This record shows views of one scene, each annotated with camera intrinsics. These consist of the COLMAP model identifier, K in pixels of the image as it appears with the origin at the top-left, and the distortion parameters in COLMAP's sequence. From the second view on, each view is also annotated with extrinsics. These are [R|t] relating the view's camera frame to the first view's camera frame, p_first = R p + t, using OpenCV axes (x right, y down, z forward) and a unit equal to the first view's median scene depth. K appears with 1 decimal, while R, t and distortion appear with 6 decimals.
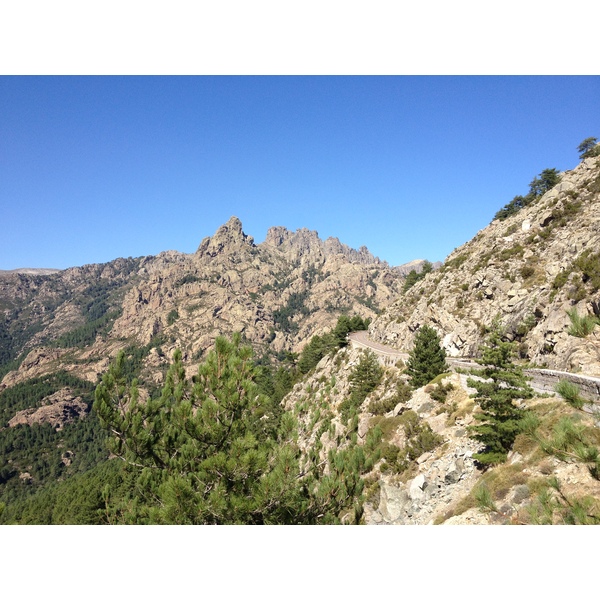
lens RADIAL K [[580.6, 0, 293.4], [0, 580.6, 295.4], [0, 0, 1]] dist [0.054638, 0.000000]
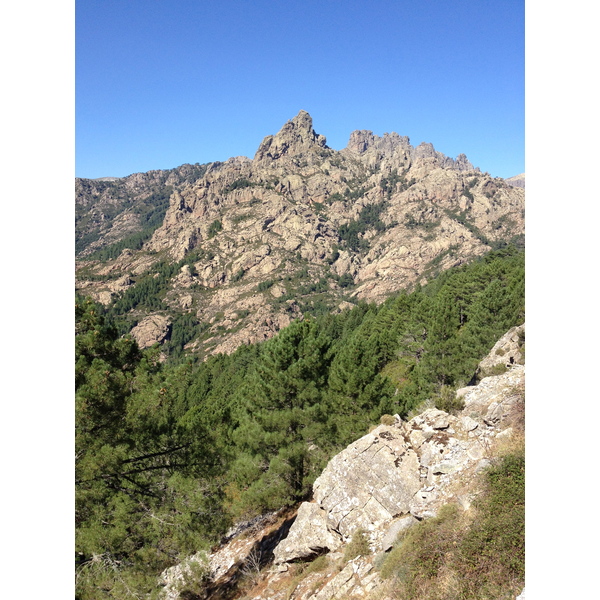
lens RADIAL K [[580.6, 0, 289.1], [0, 580.6, 302.6], [0, 0, 1]] dist [0.054638, 0.000000]
pose [[0.986662, 0.048015, -0.155537, 0.026323], [-0.023622, 0.987626, 0.155041, 0.008830], [0.161056, -0.149299, 0.975587, 0.164536]]
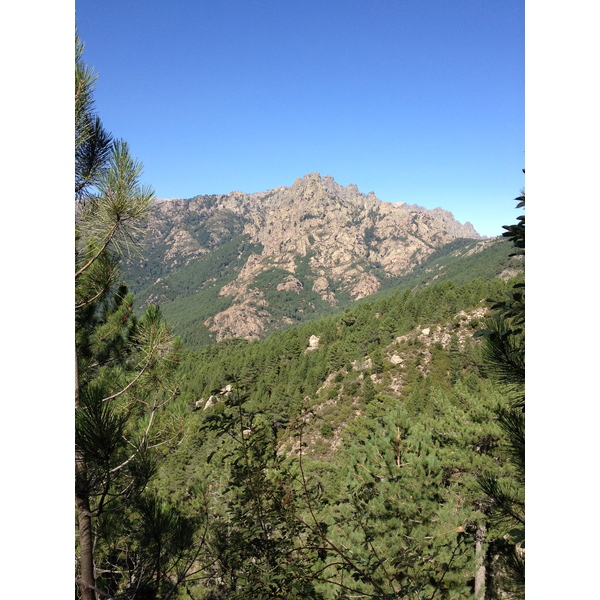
lens RADIAL K [[580.6, 0, 299.9], [0, 580.6, 297.8], [0, 0, 1]] dist [0.054638, 0.000000]
pose [[0.993938, 0.020210, 0.108071, -0.352402], [-0.032619, 0.992909, 0.114315, 0.011051], [-0.104994, -0.117147, 0.987549, -0.540391]]
